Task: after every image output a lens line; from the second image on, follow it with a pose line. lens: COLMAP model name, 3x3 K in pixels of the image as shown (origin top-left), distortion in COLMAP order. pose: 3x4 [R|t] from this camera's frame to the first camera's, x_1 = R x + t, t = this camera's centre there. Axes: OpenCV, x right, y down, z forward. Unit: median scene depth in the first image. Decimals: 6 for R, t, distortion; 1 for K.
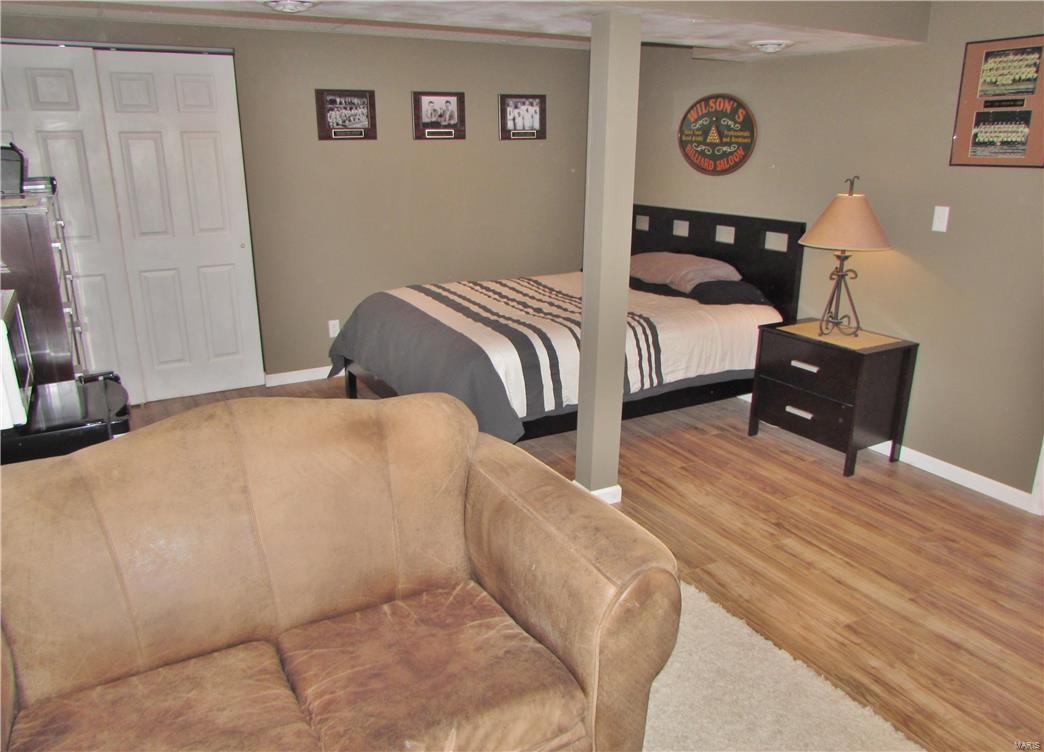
lens RADIAL K [[749.6, 0, 522.0], [0, 749.6, 376.0], [0, 0, 1]] dist [0.003821, 0.005583]
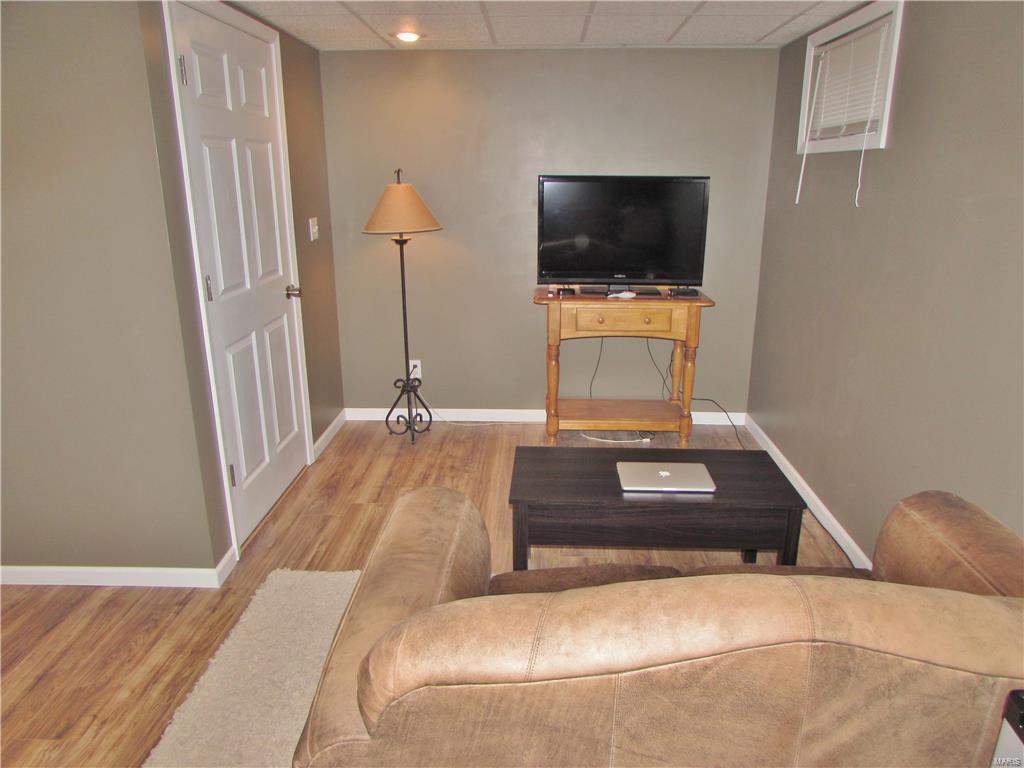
lens RADIAL K [[712.1, 0, 512.0], [0, 712.1, 384.0], [0, 0, 1]] dist [-0.037203, 0.004428]
pose [[-0.855952, -0.131105, 0.500158, -0.259341], [0.163624, 0.848926, 0.502546, -0.238348], [-0.490483, 0.511993, -0.705188, 0.857155]]
